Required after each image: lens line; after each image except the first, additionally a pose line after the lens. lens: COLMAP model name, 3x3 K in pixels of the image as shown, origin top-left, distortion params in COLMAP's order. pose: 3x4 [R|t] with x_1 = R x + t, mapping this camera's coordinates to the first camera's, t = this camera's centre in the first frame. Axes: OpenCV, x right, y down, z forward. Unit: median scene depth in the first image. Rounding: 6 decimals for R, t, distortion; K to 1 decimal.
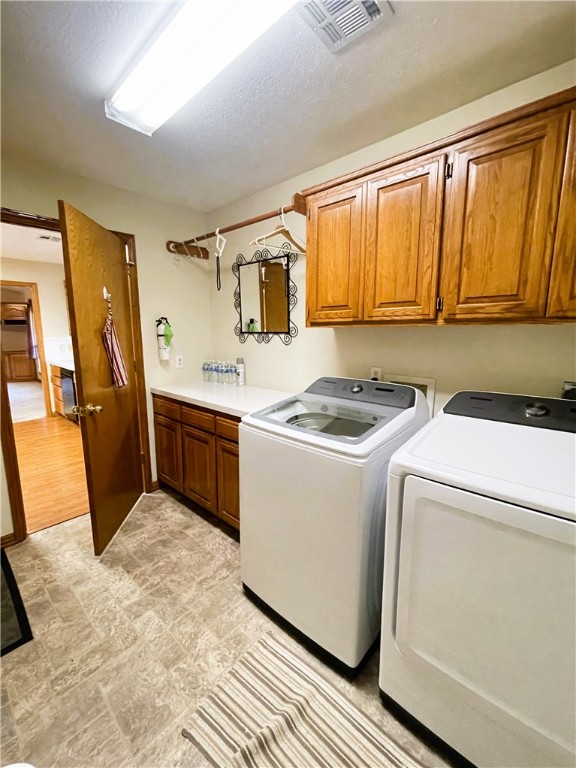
lens RADIAL K [[317.3, 0, 286.5], [0, 317.3, 380.6], [0, 0, 1]] dist [0.004716, 0.000777]
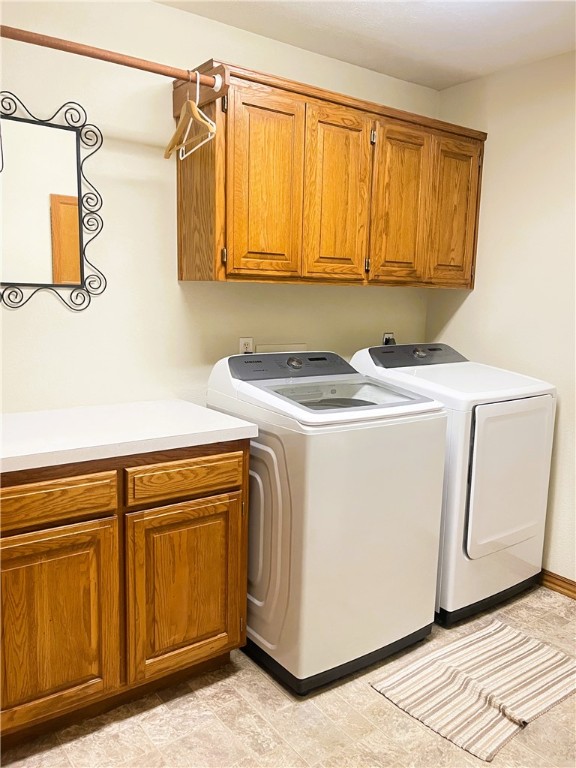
lens RADIAL K [[600.7, 0, 286.0], [0, 600.7, 384.2], [0, 0, 1]] dist [0.059011, -0.062053]
pose [[0.216445, -0.143958, 0.965623, -1.351199], [0.125009, 0.985014, 0.118829, -0.113453], [-0.968259, 0.094992, 0.231197, 0.760469]]
